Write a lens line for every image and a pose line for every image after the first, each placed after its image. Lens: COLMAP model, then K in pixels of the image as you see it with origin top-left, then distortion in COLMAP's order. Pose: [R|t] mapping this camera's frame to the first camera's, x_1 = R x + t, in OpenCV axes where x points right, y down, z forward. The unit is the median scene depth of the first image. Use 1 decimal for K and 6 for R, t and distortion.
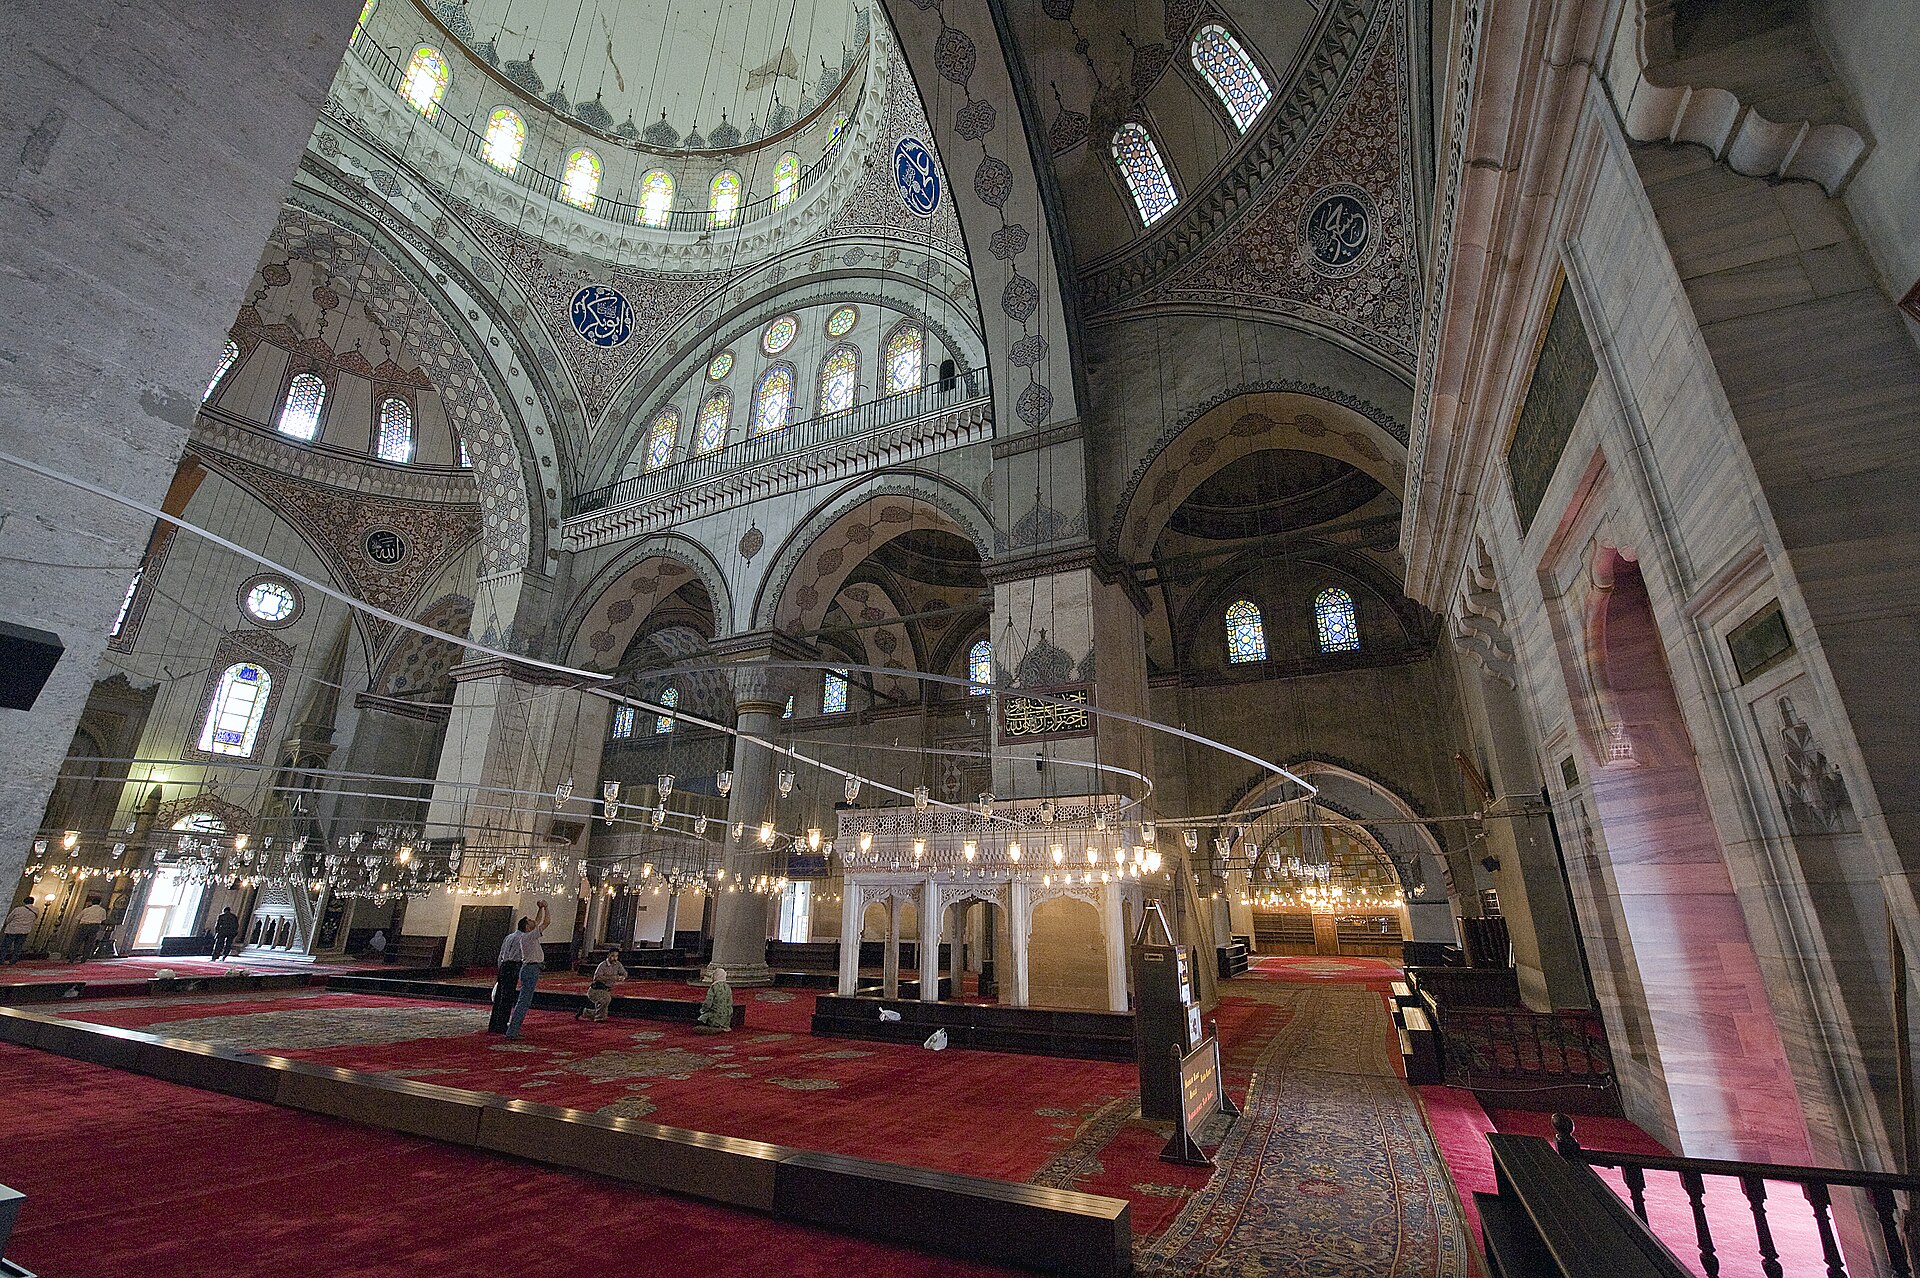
lens RADIAL K [[776.9, 0, 961.4], [0, 776.9, 640.7], [0, 0, 1]] dist [-0.013247, -0.000952]
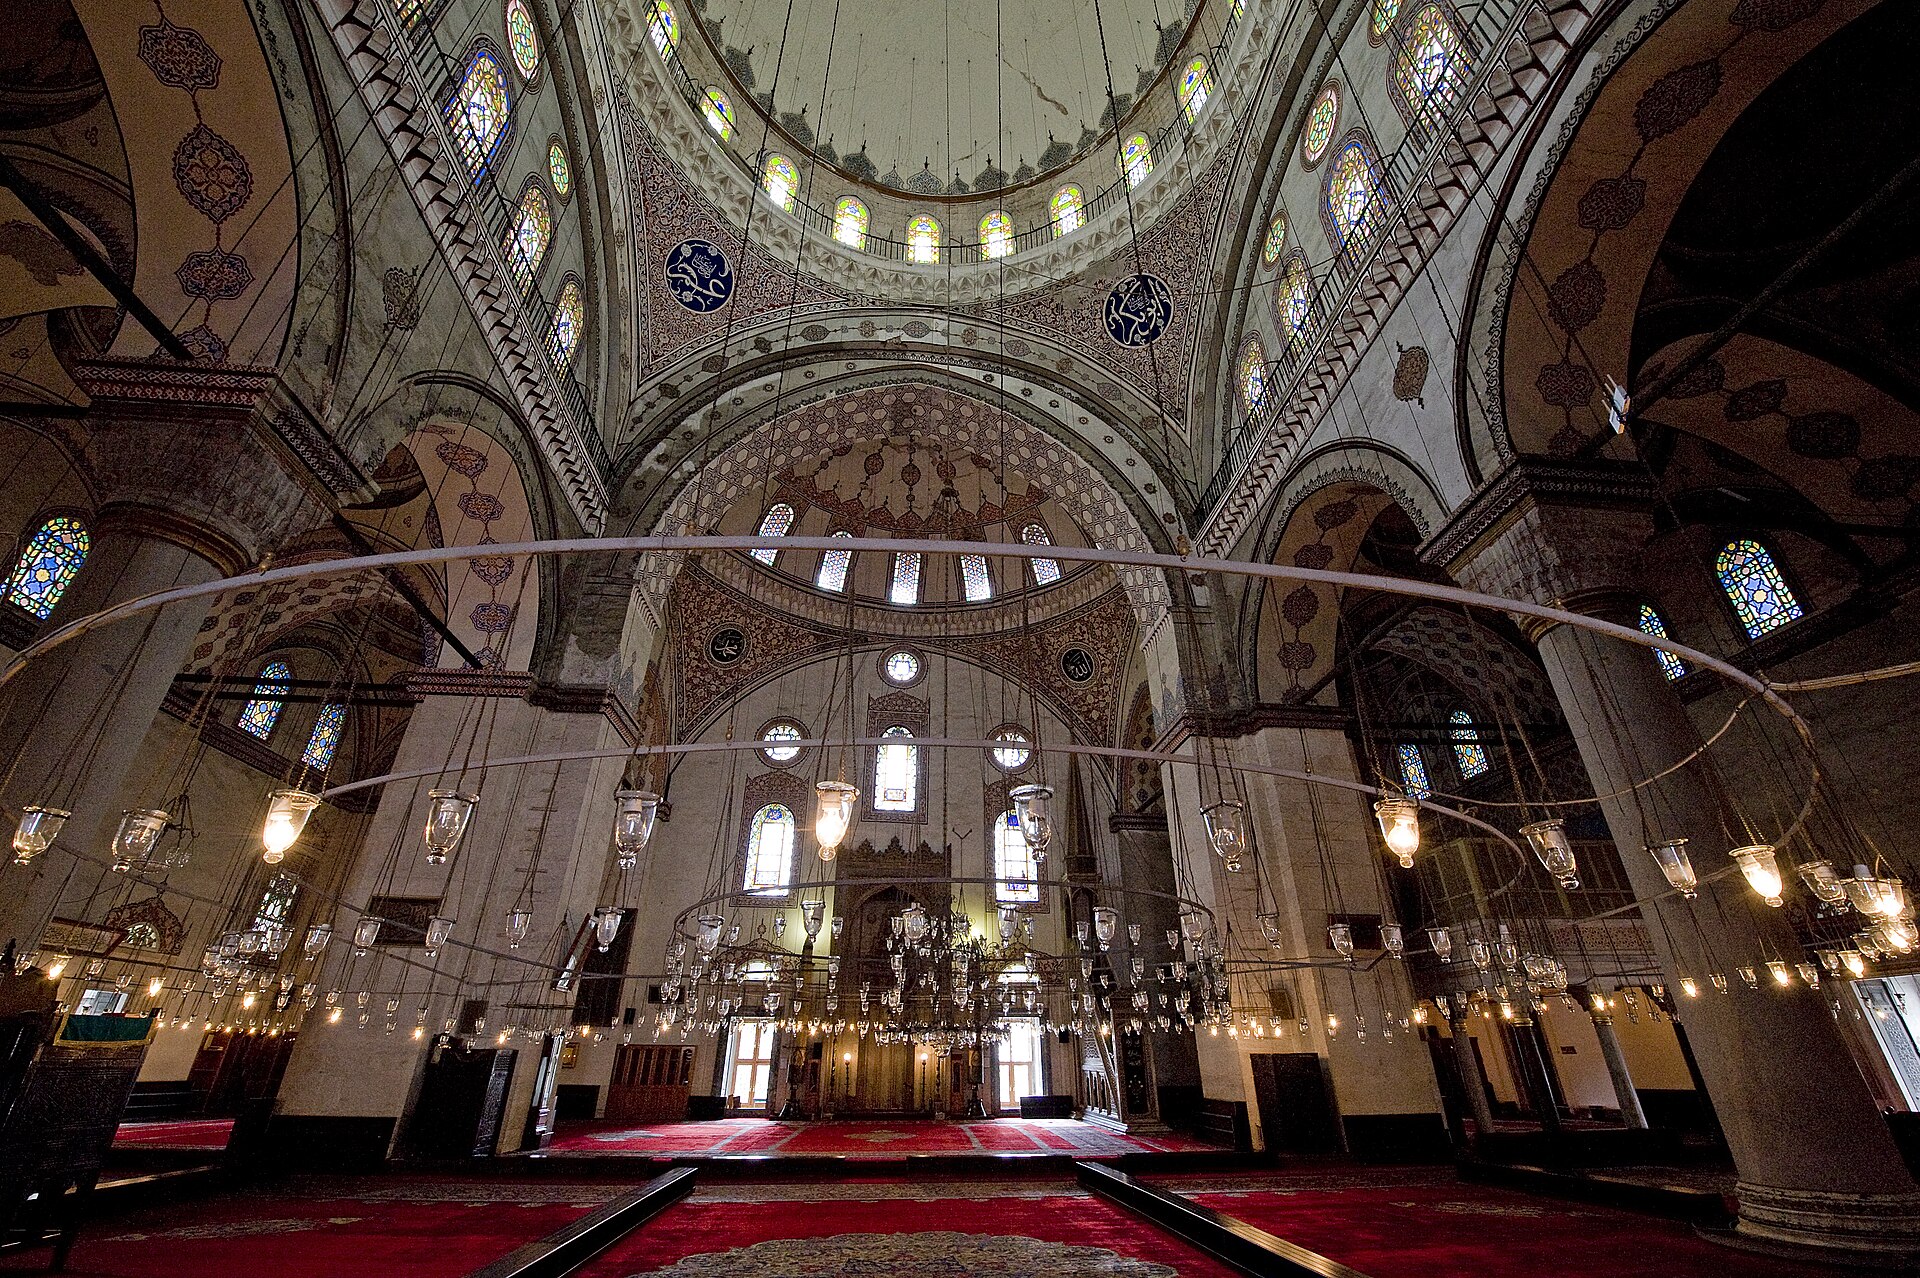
lens RADIAL K [[776.9, 0, 953.6], [0, 776.9, 639.6], [0, 0, 1]] dist [-0.013247, -0.000952]
pose [[0.516547, -0.417018, -0.747847, -0.087791], [0.294062, 0.906665, -0.302467, 0.113822], [0.804181, -0.063674, 0.590964, 0.330520]]
